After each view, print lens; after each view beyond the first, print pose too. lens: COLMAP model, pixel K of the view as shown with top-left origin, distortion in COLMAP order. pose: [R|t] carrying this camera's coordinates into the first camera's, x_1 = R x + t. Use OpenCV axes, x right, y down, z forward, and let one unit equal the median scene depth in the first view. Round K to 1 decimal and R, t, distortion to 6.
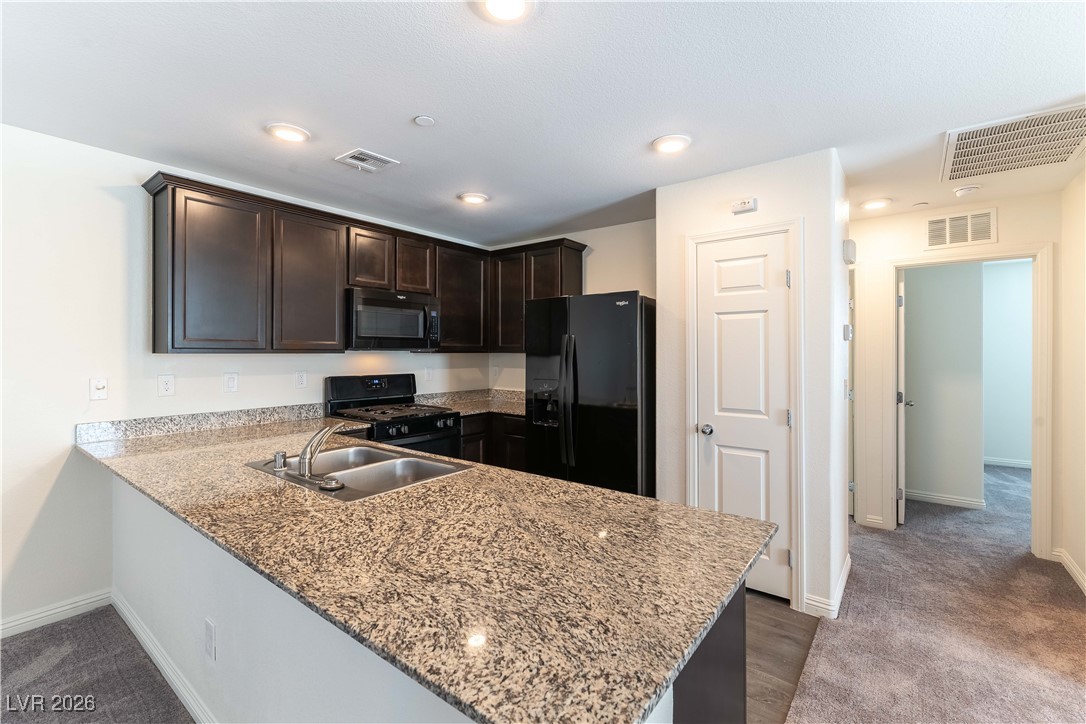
lens RADIAL K [[468.9, 0, 546.5], [0, 468.9, 350.4], [0, 0, 1]] dist [-0.001170, -0.000314]
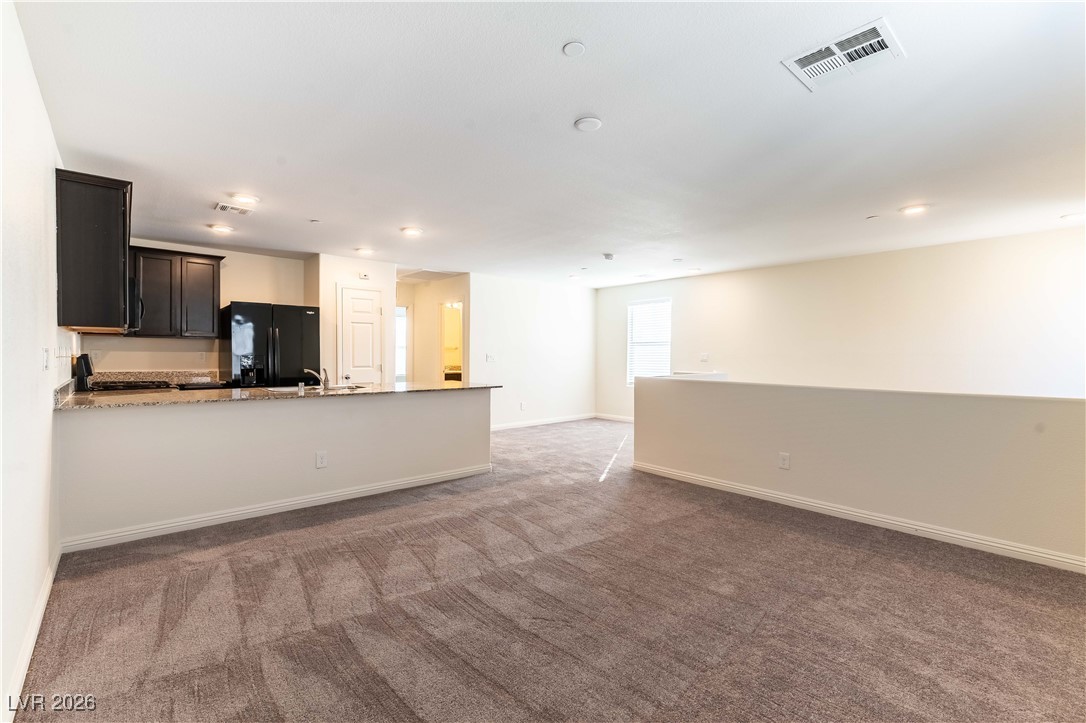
lens RADIAL K [[476.9, 0, 542.2], [0, 476.9, 365.1], [0, 0, 1]] dist [-0.000800, -0.000370]
pose [[0.189363, -0.021977, 0.981661, -1.604480], [-0.010106, 0.999653, 0.024330, 0.053868], [-0.981855, -0.014528, 0.189075, -0.272782]]
